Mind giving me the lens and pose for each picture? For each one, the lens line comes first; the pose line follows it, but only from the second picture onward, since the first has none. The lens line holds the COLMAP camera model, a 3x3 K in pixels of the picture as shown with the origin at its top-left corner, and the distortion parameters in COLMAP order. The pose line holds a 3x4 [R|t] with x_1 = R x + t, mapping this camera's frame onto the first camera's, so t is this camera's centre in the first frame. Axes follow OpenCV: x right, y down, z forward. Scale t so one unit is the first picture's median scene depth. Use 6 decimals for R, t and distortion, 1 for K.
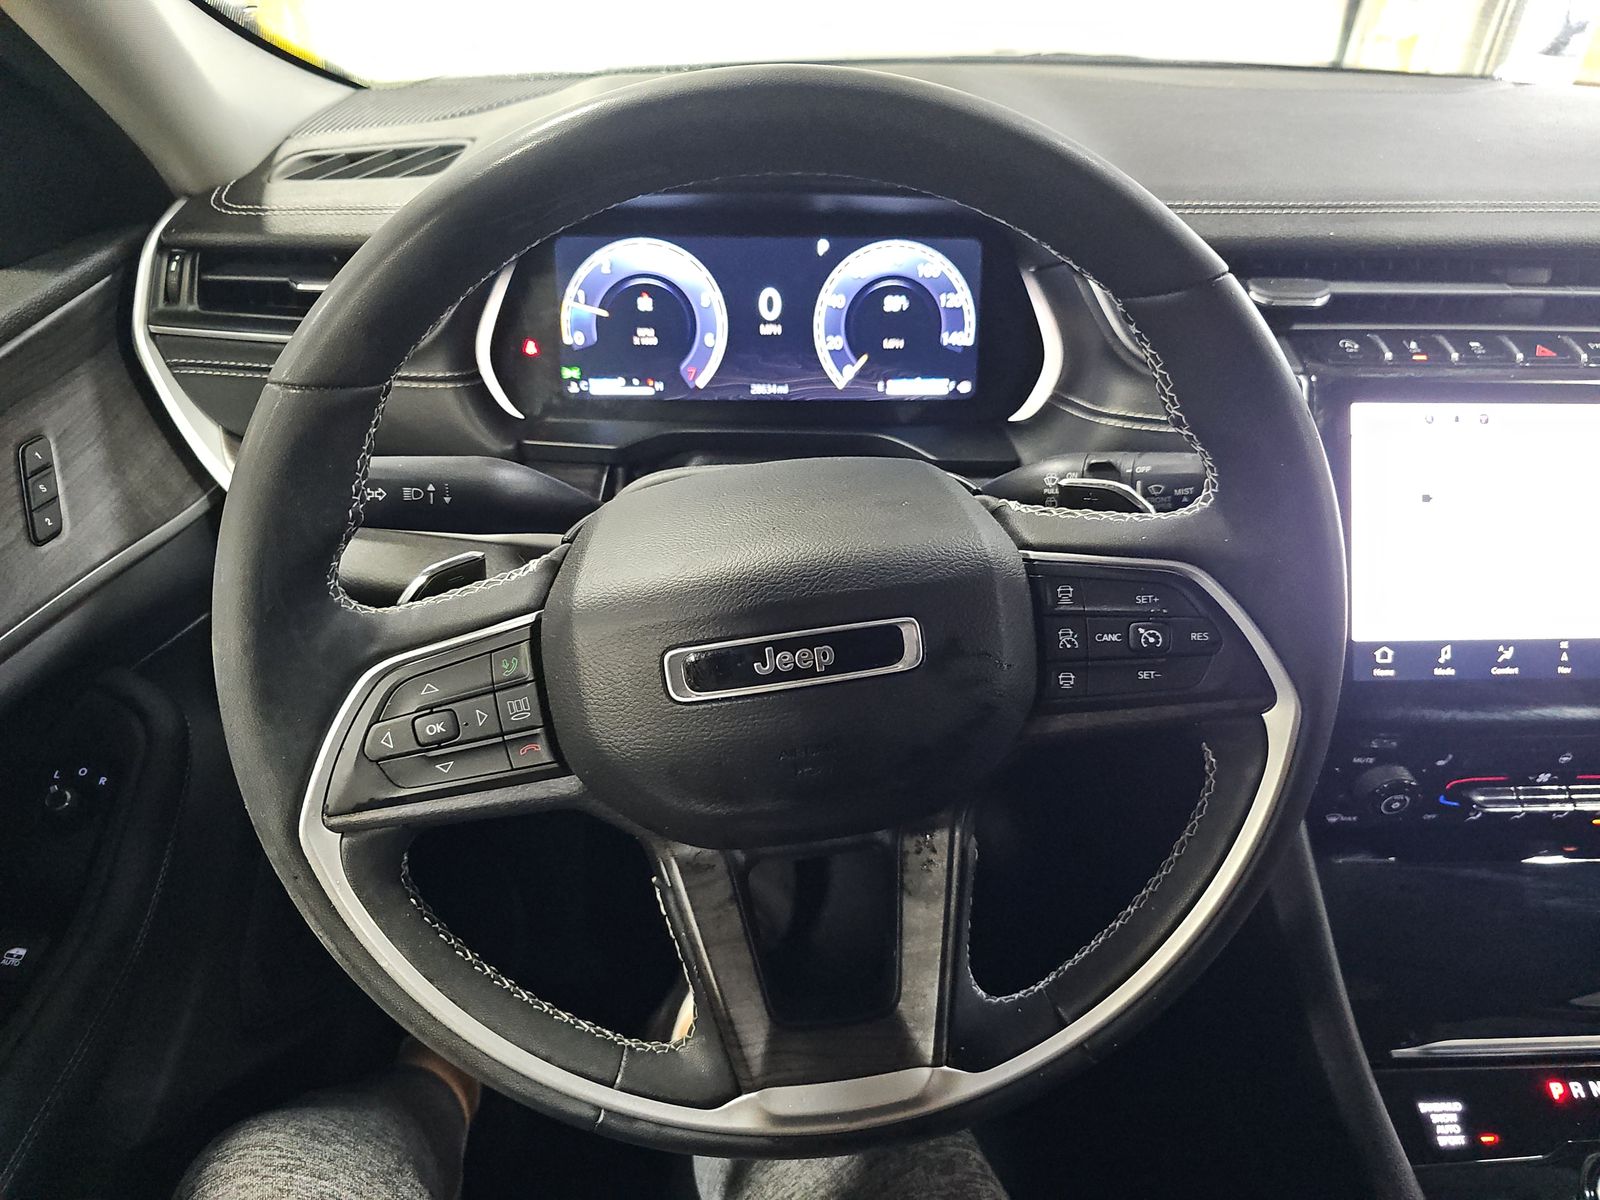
lens RADIAL K [[1038.3, 0, 812.2], [0, 1038.3, 609.9], [0, 0, 1]] dist [0.003513, -0.015742]
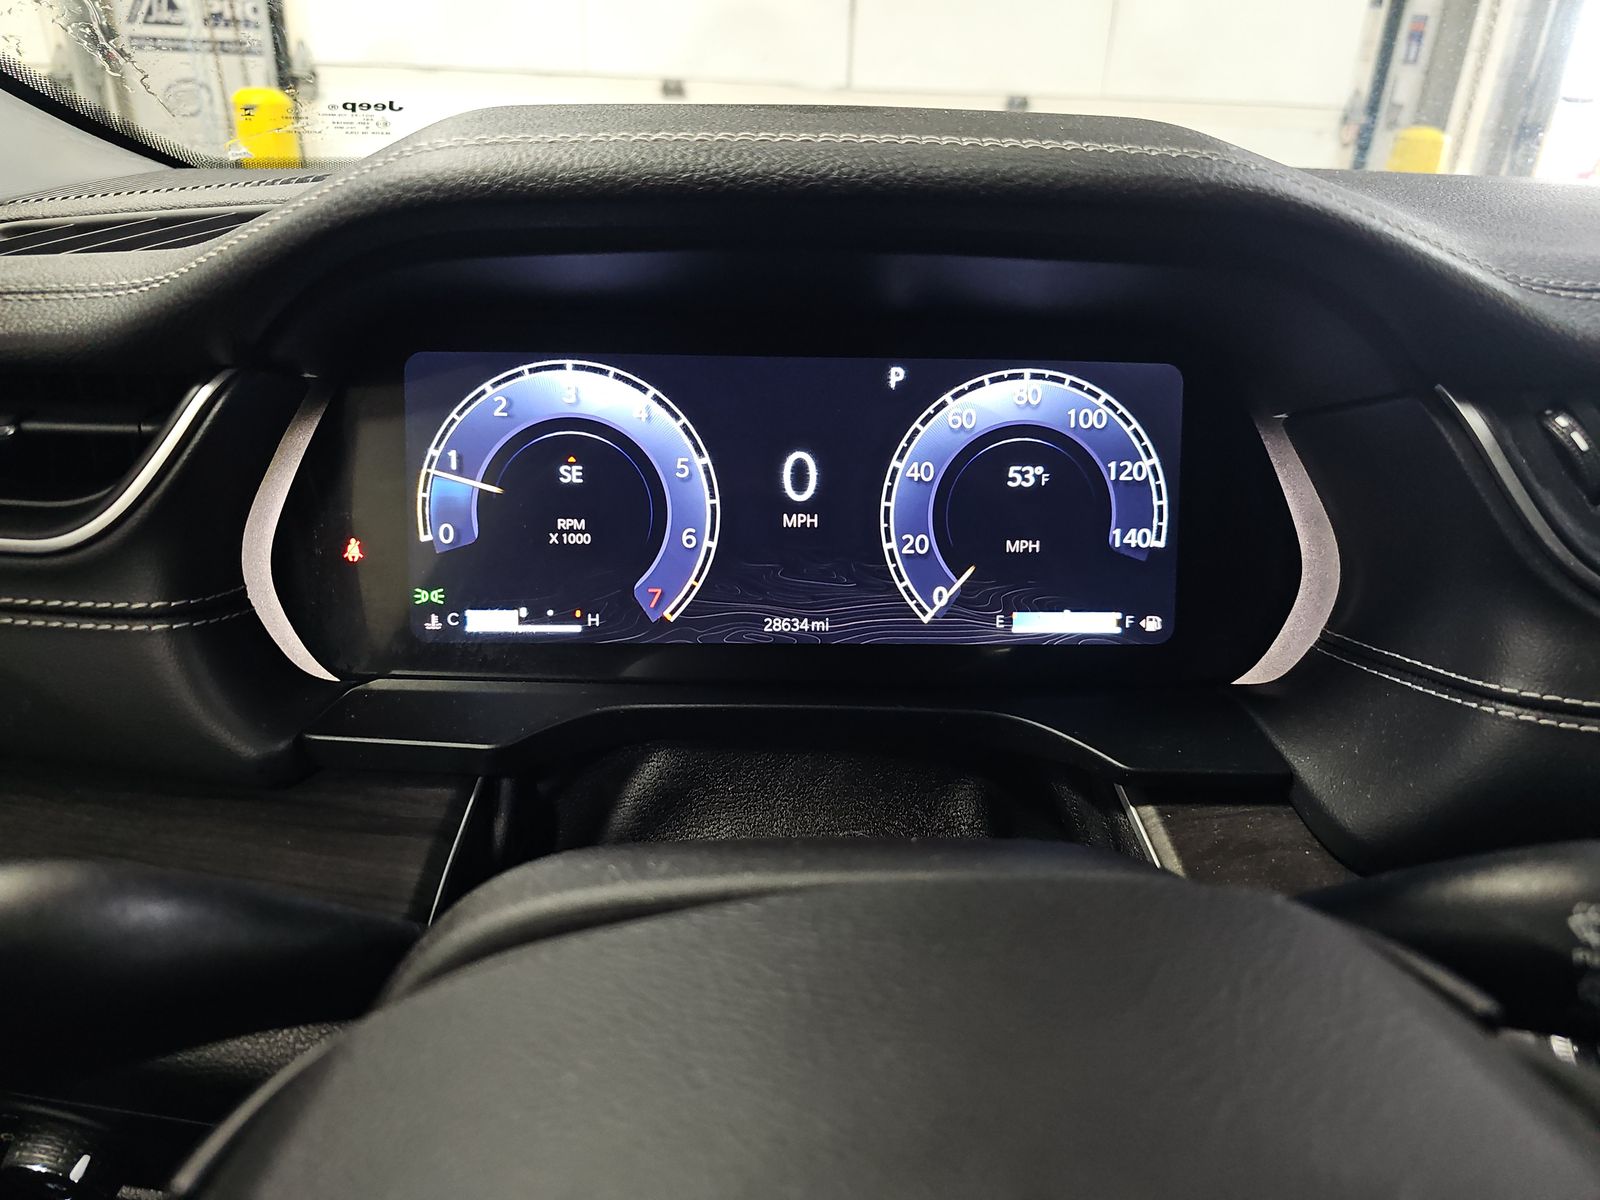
lens RADIAL K [[1038.3, 0, 797.9], [0, 1038.3, 596.3], [0, 0, 1]] dist [0.003513, -0.015742]
pose [[0.999949, 0.006727, -0.007469, -0.037761], [-0.007993, 0.982707, -0.184993, -0.131752], [0.006096, 0.185043, 0.982712, 0.478770]]
